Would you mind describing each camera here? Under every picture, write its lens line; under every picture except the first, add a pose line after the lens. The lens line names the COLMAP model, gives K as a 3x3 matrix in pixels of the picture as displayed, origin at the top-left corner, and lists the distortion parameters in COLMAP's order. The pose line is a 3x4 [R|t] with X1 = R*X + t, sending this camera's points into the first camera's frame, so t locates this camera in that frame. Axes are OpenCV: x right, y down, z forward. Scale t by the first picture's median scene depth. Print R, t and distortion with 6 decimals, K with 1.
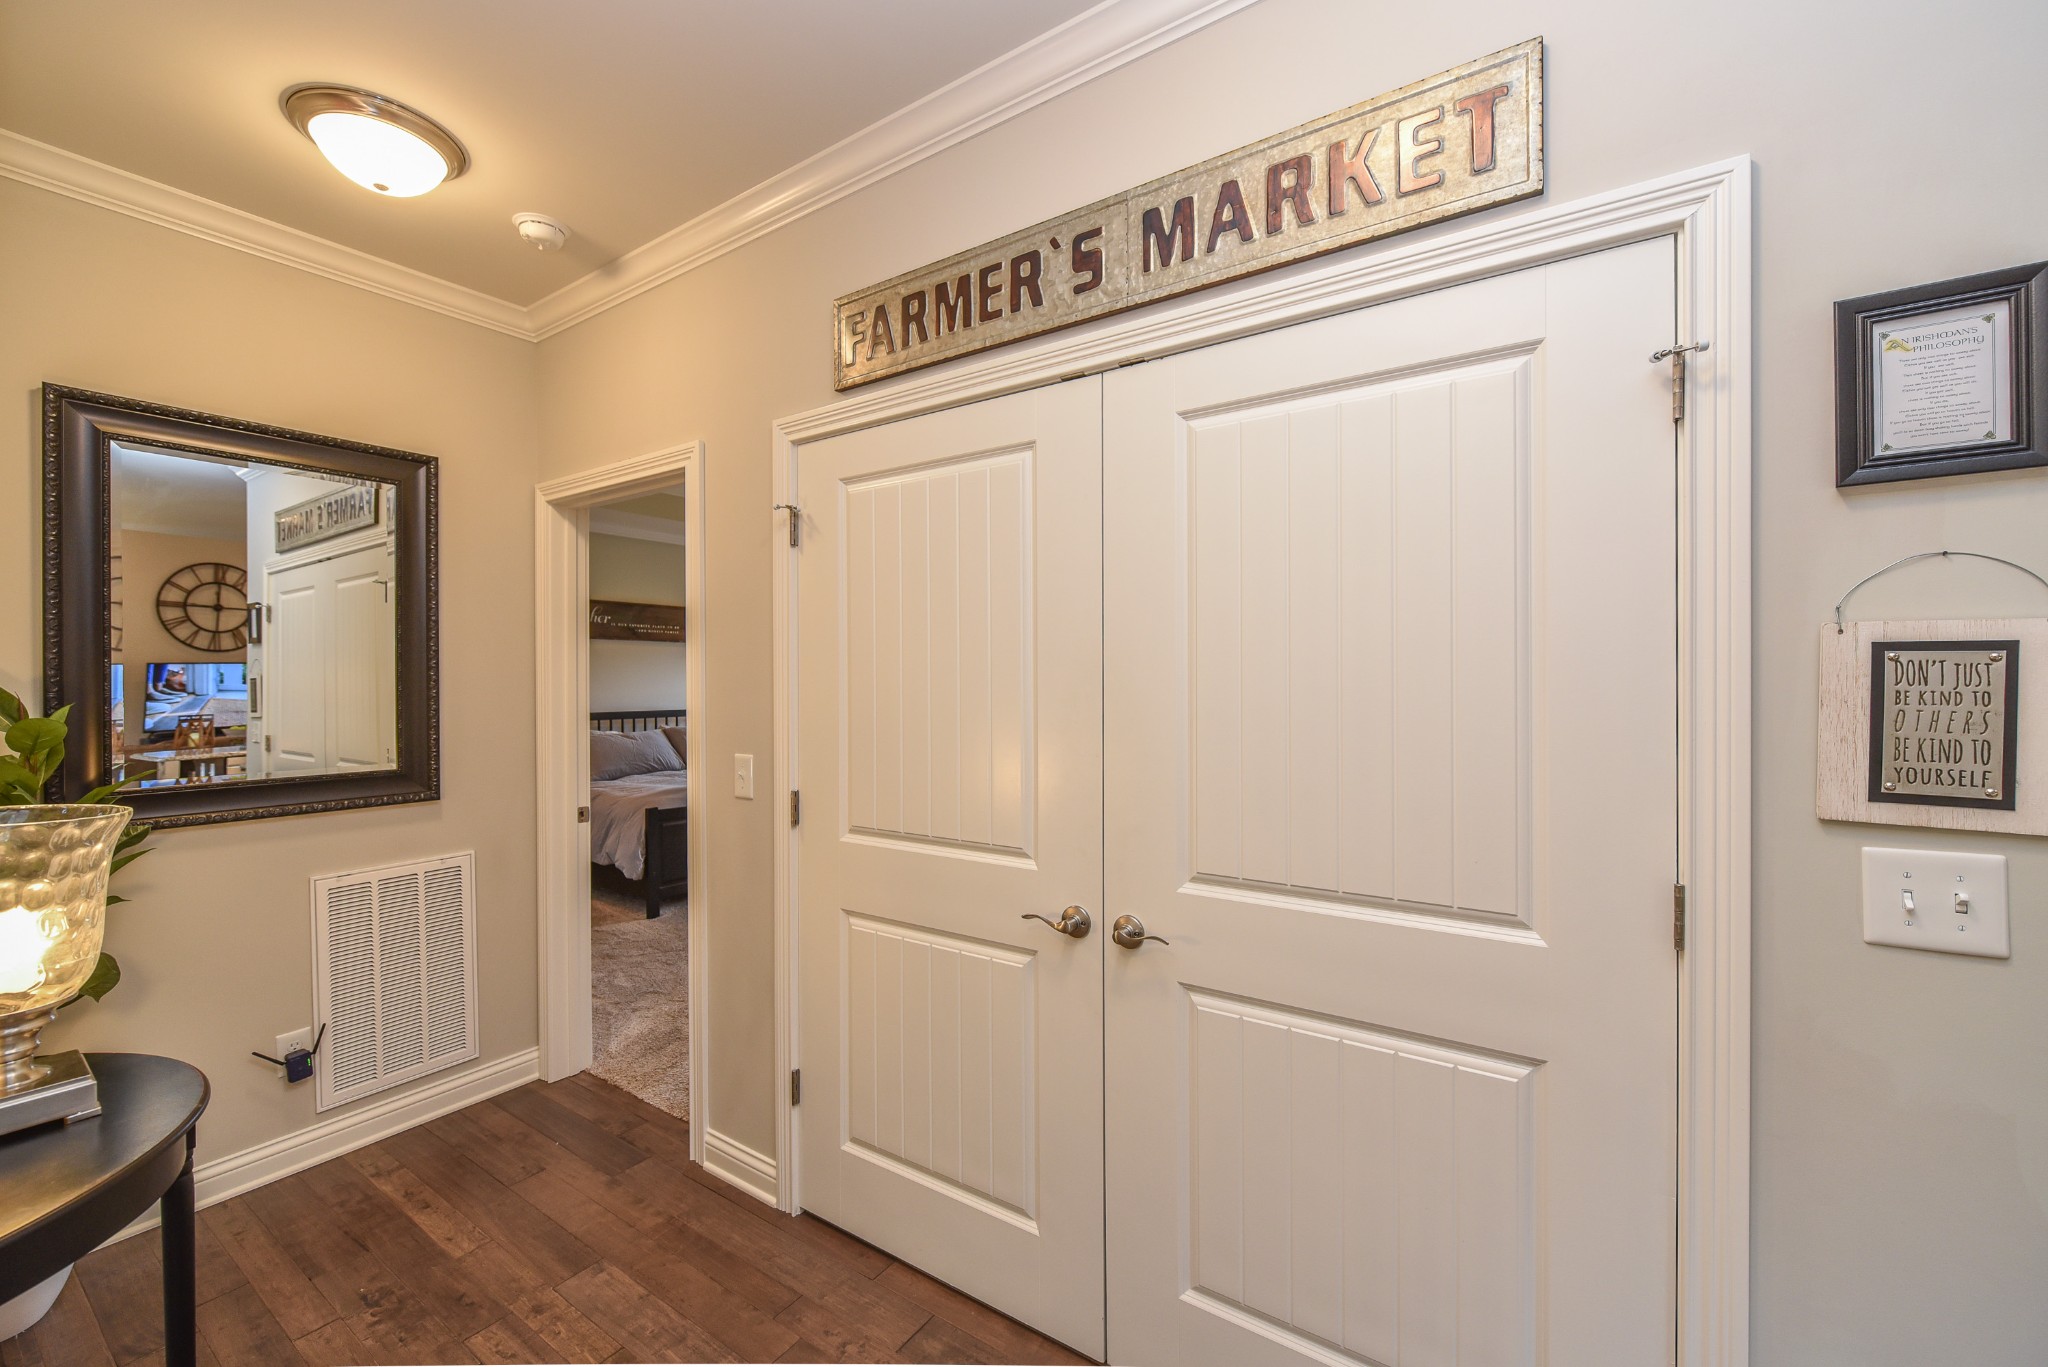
lens RADIAL K [[835.3, 0, 1024.0], [0, 835.3, 683.5], [0, 0, 1]] dist [-0.008005, -0.000641]
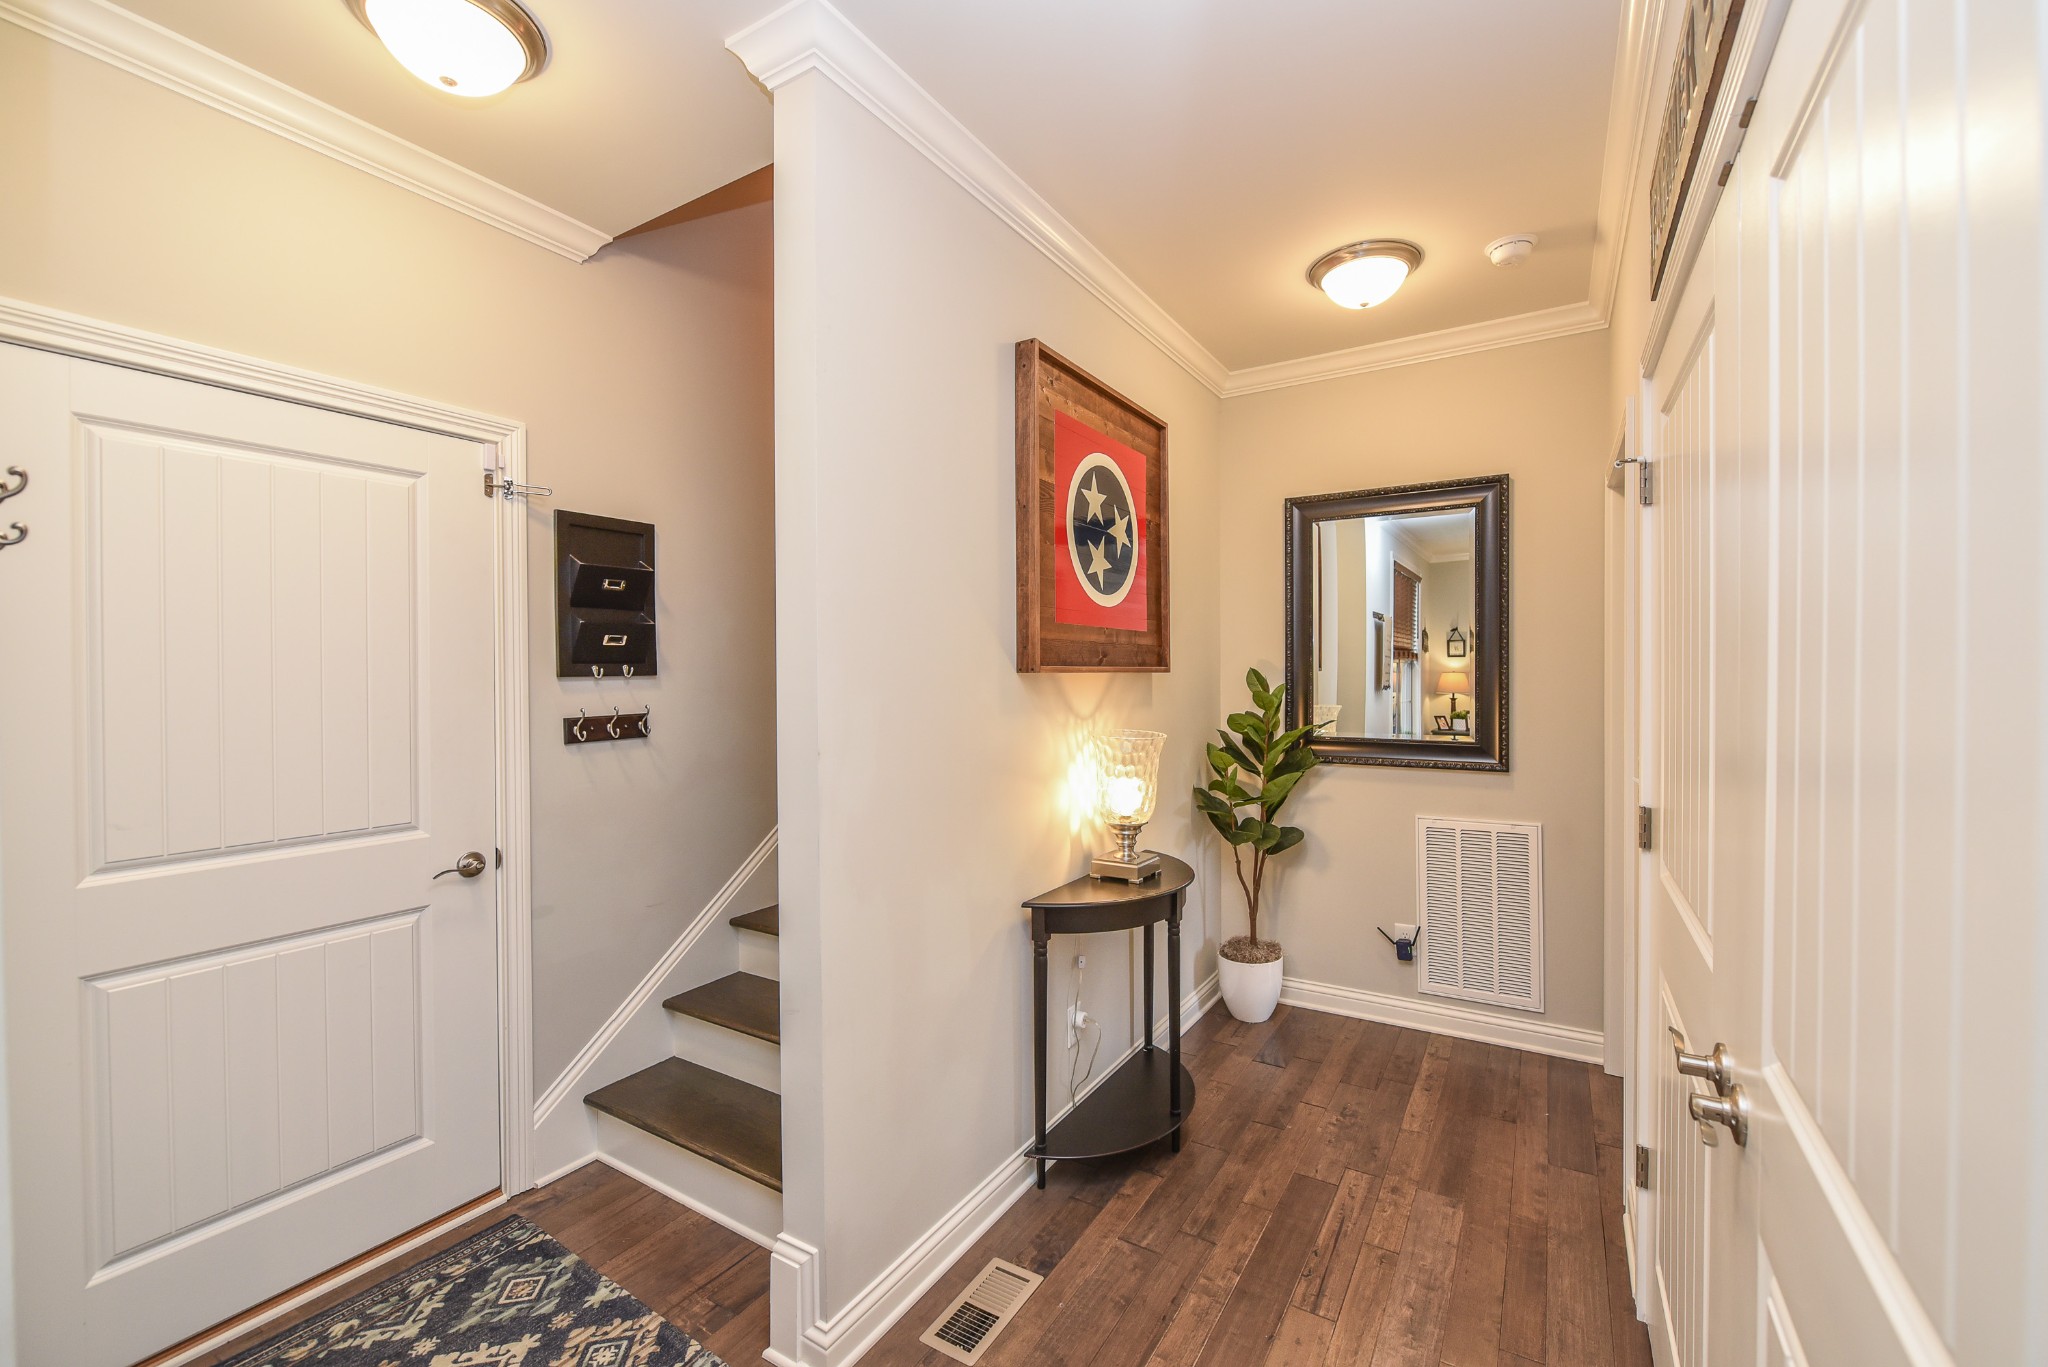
lens RADIAL K [[817.4, 0, 1024.0], [0, 817.4, 683.5], [0, 0, 1]] dist [-0.000936, -0.000220]
pose [[0.038791, 0.020956, -0.999028, 0.460725], [0.001724, 0.999777, 0.021039, -0.009403], [0.999246, -0.002539, 0.038746, 0.333484]]
